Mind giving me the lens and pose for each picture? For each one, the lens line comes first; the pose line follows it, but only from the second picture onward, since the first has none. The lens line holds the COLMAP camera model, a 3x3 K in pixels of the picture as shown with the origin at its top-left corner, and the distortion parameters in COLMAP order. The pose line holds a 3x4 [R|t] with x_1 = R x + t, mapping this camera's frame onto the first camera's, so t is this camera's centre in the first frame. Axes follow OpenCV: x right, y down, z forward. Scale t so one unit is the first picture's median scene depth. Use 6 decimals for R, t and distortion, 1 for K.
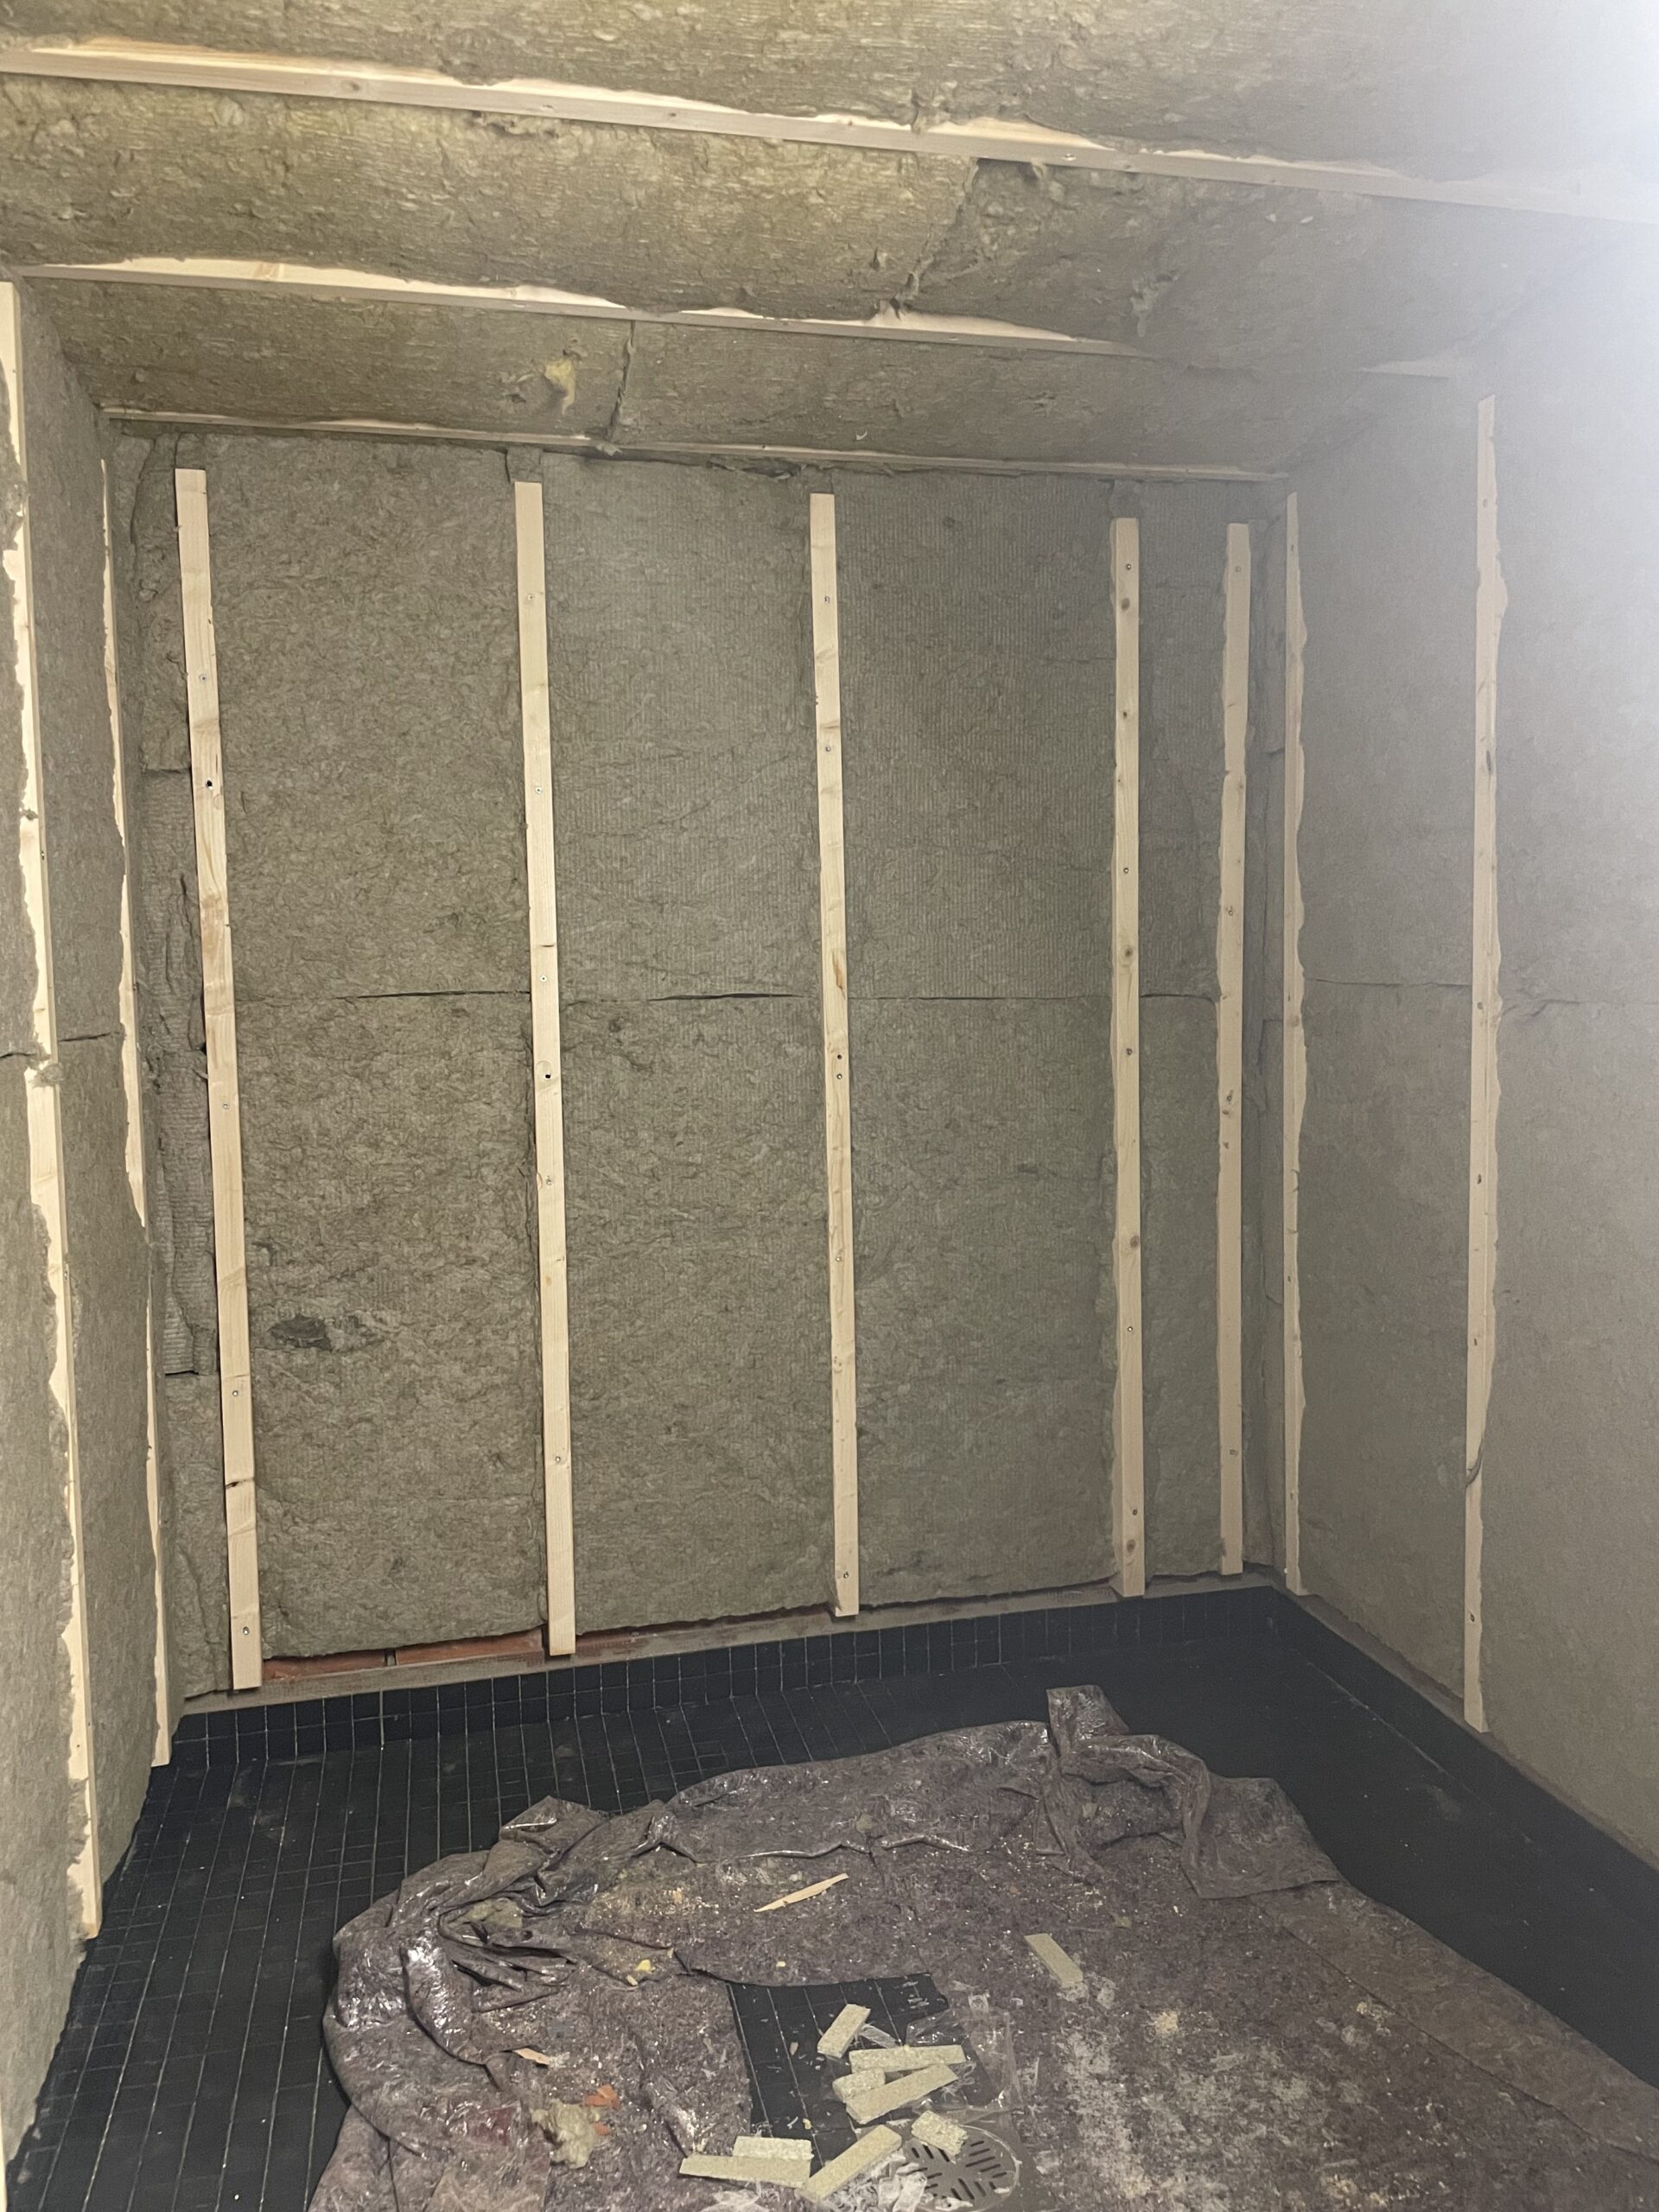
lens RADIAL K [[1692.3, 0, 819.5], [0, 1692.3, 1111.4], [0, 0, 1]] dist [0.104388, -0.135317]
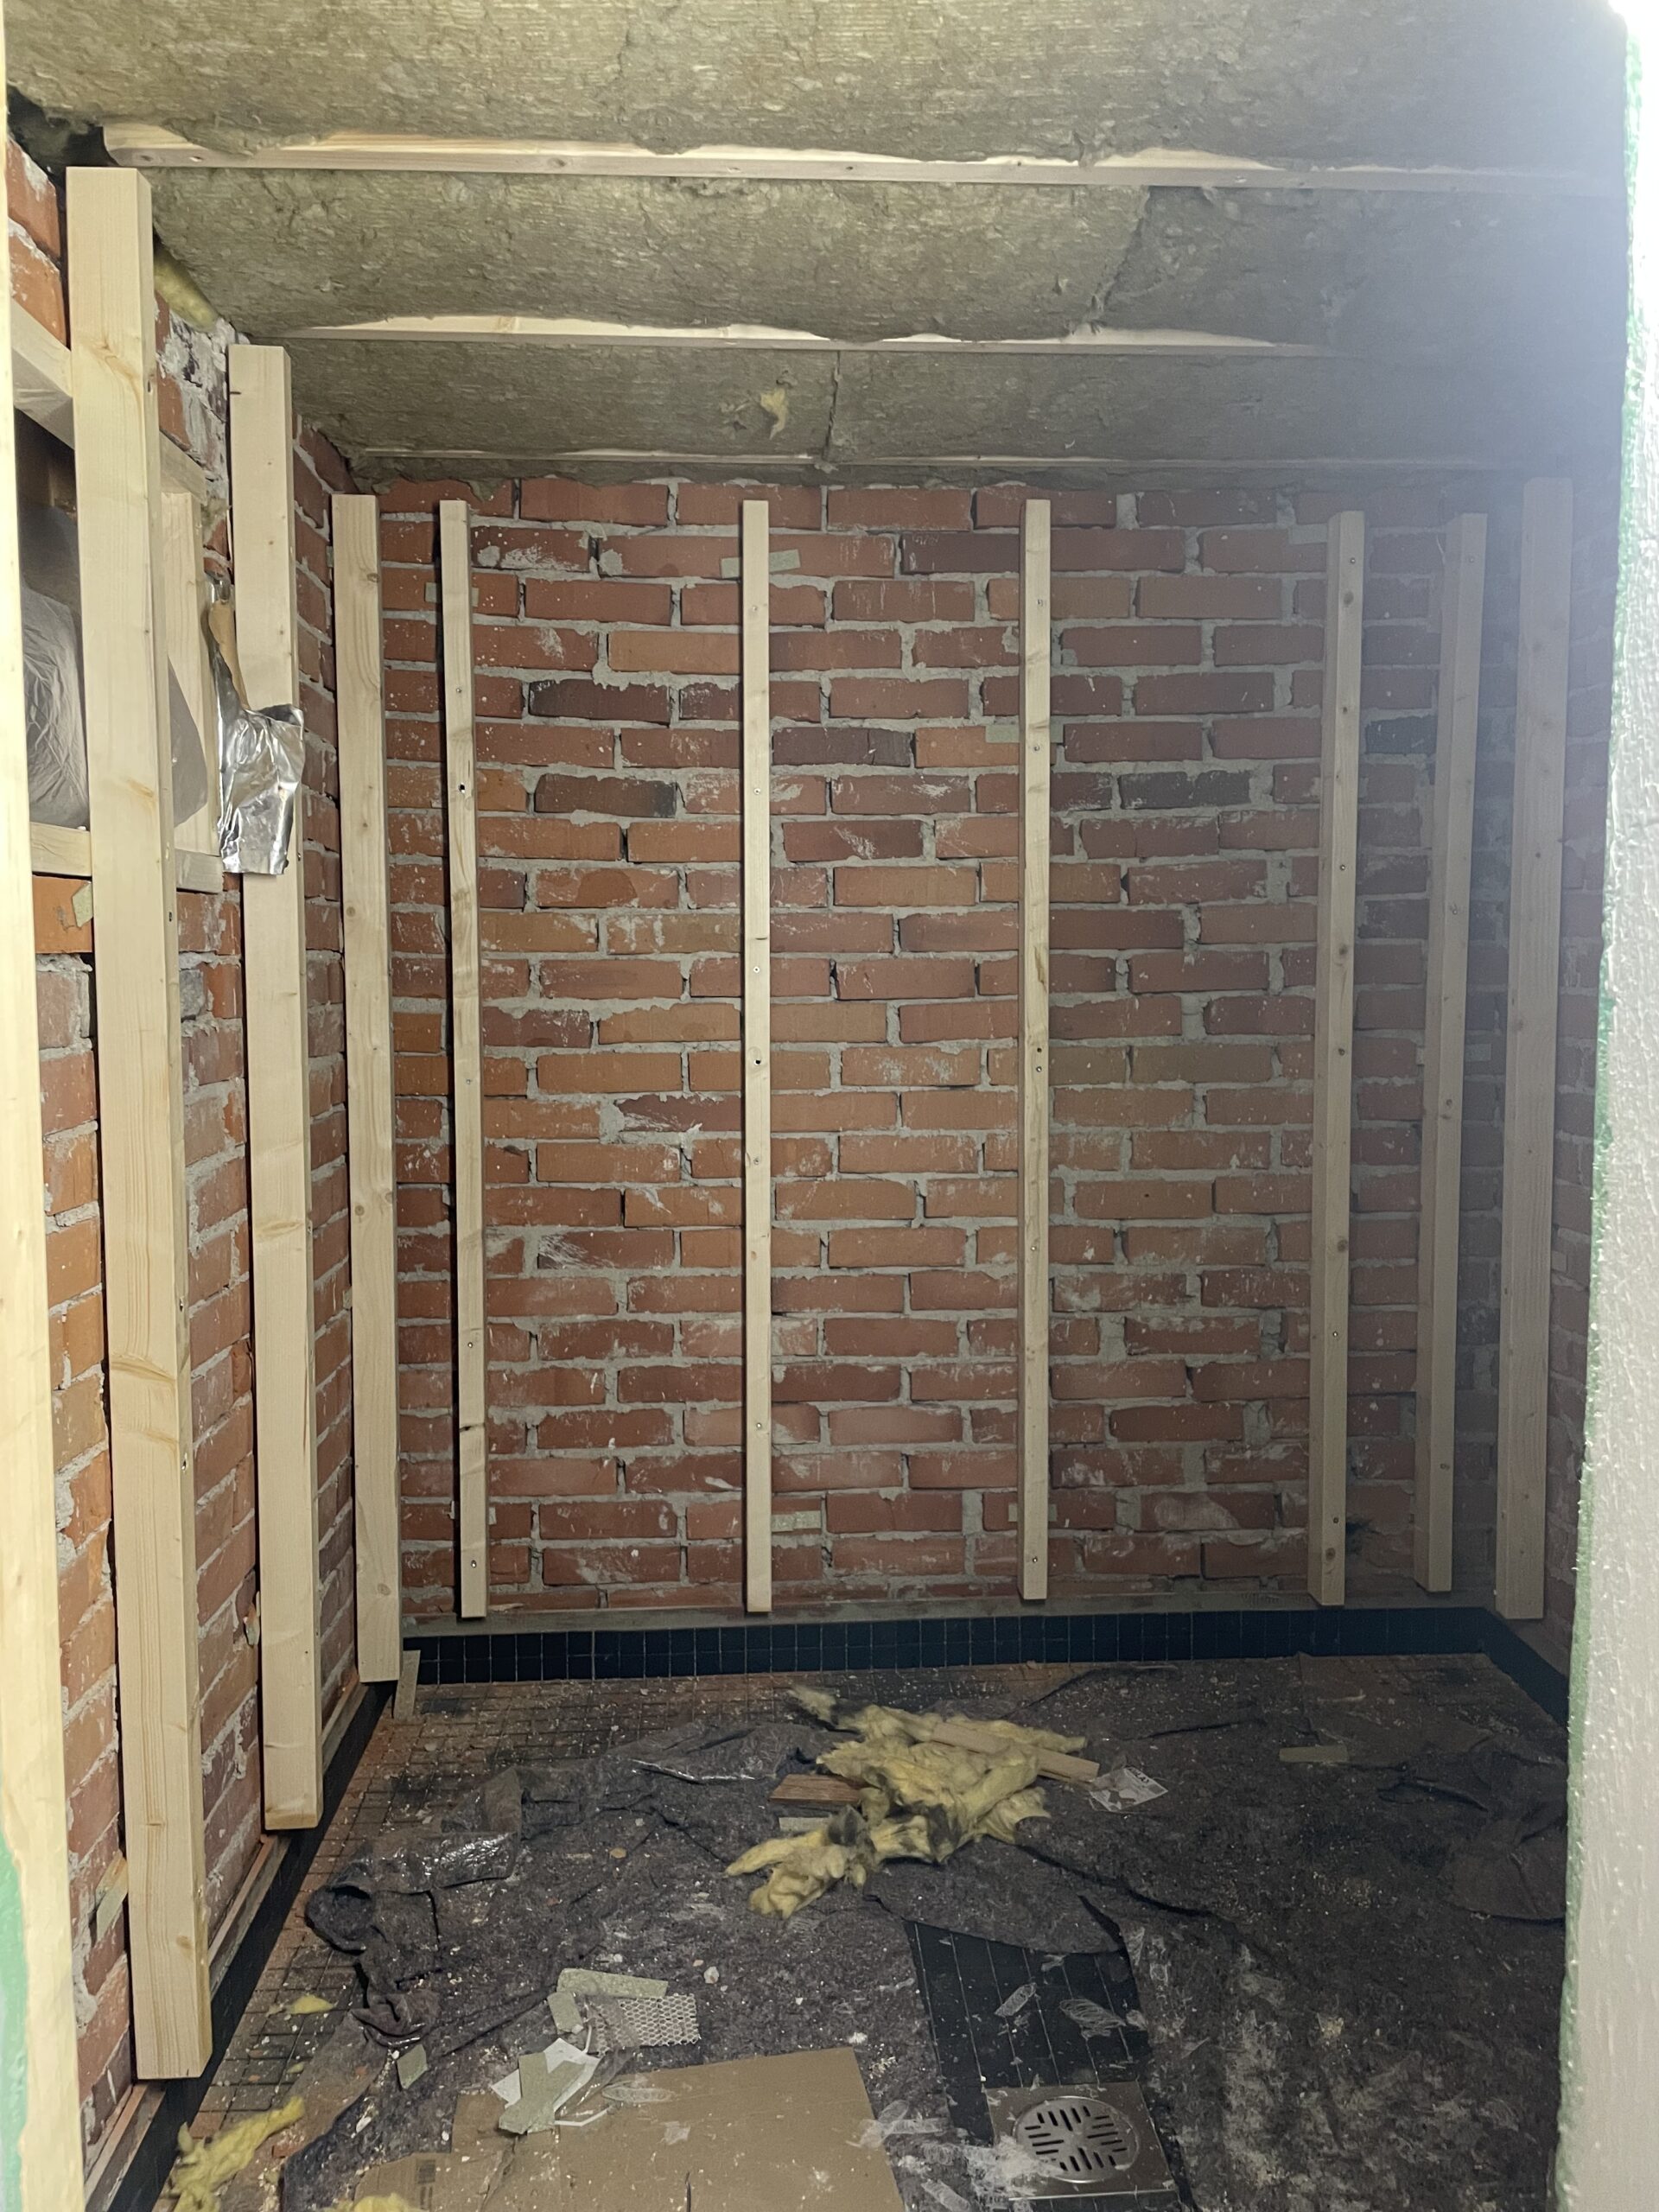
lens RADIAL K [[1709.4, 0, 828.9], [0, 1709.4, 1085.8], [0, 0, 1]] dist [0.108965, -0.149355]
pose [[0.983501, 0.029000, -0.178564, 0.100585], [-0.029244, 0.999572, 0.001267, -0.011641], [0.178524, 0.003976, 0.983927, -0.051449]]
